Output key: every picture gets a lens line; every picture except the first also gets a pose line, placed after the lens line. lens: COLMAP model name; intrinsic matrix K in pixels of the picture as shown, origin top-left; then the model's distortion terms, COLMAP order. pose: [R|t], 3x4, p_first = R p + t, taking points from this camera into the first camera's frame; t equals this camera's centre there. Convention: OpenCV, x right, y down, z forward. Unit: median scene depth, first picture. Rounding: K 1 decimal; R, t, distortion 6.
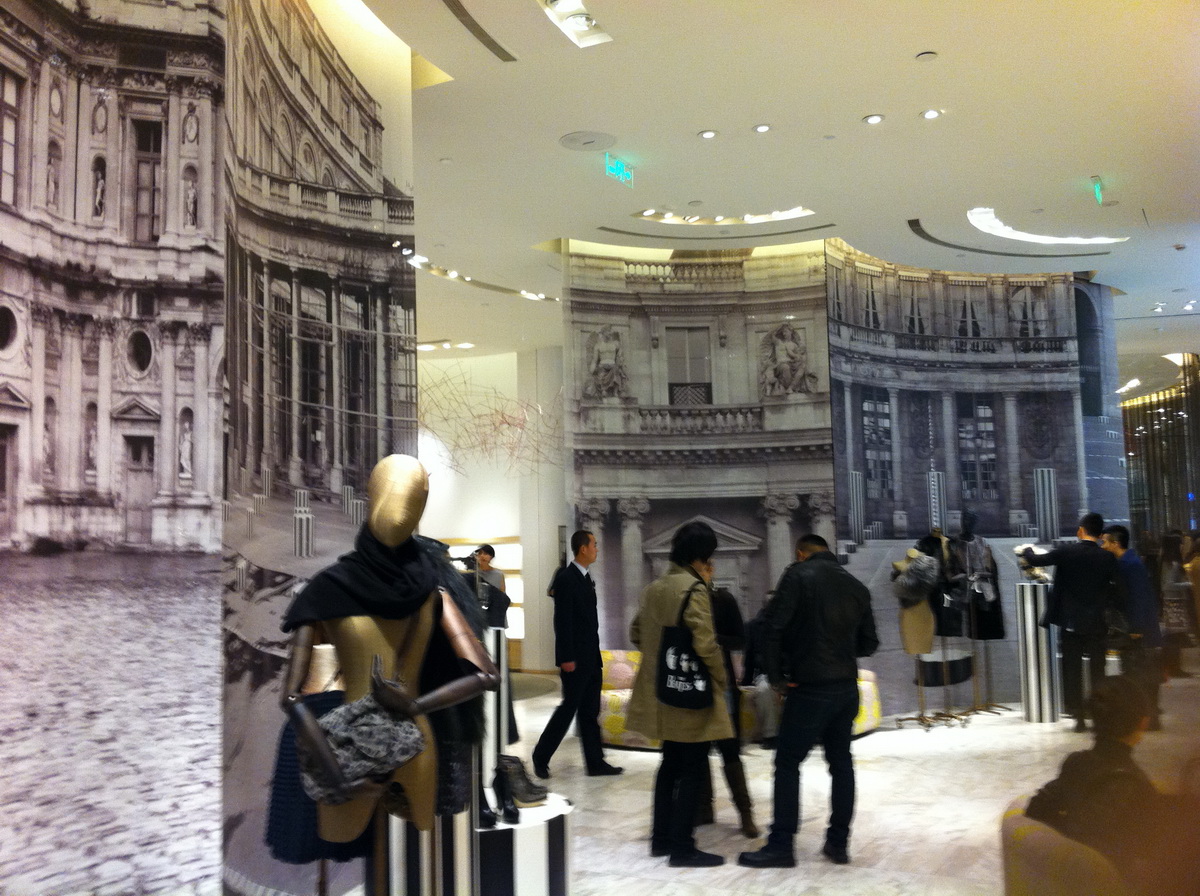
lens RADIAL K [[1166.9, 0, 600.0], [0, 1166.9, 448.0], [0, 0, 1]] dist [0.002787, -0.143852]
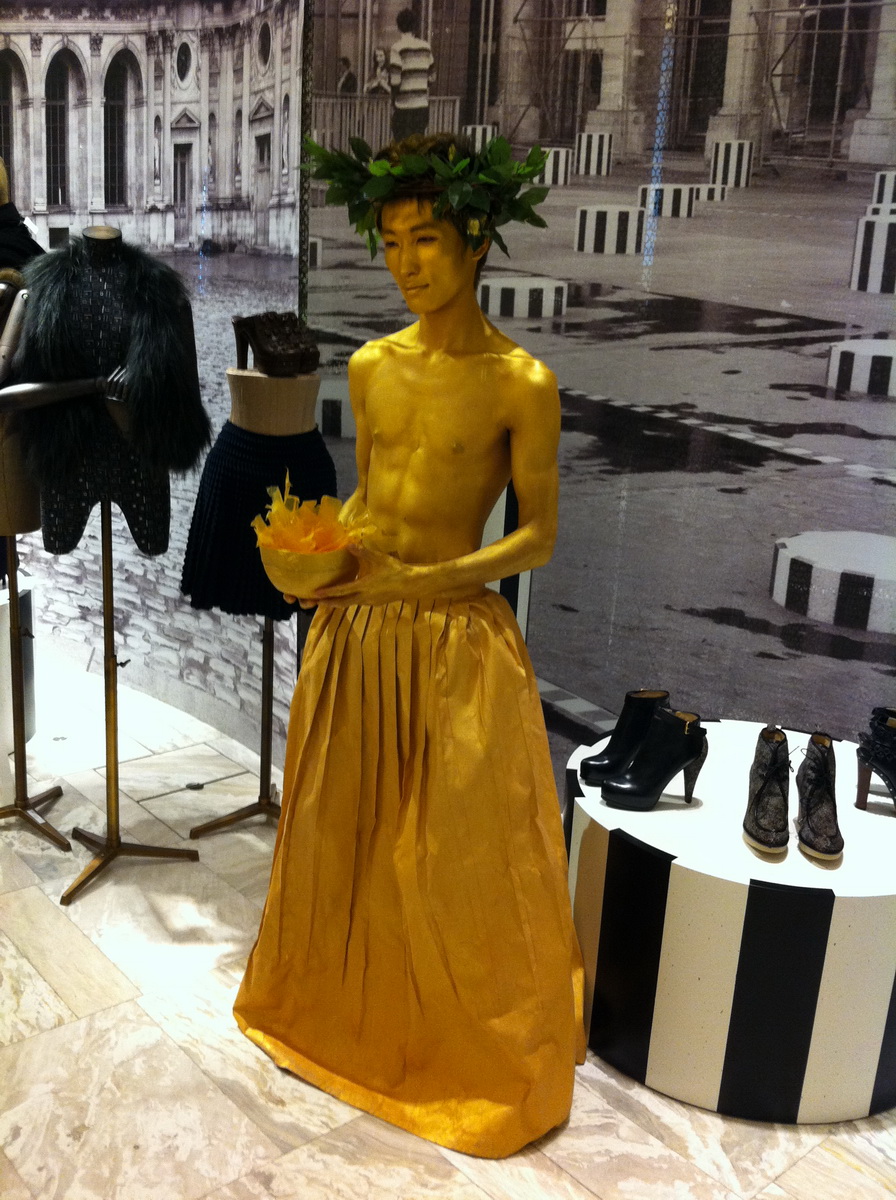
lens RADIAL K [[1166.9, 0, 448.0], [0, 1166.9, 600.0], [0, 0, 1]] dist [0.002787, -0.143852]
pose [[-0.346587, 0.246752, -0.904981, 0.588648], [0.039254, 0.967750, 0.248833, 0.143304], [0.937196, 0.050718, -0.345096, 1.612598]]
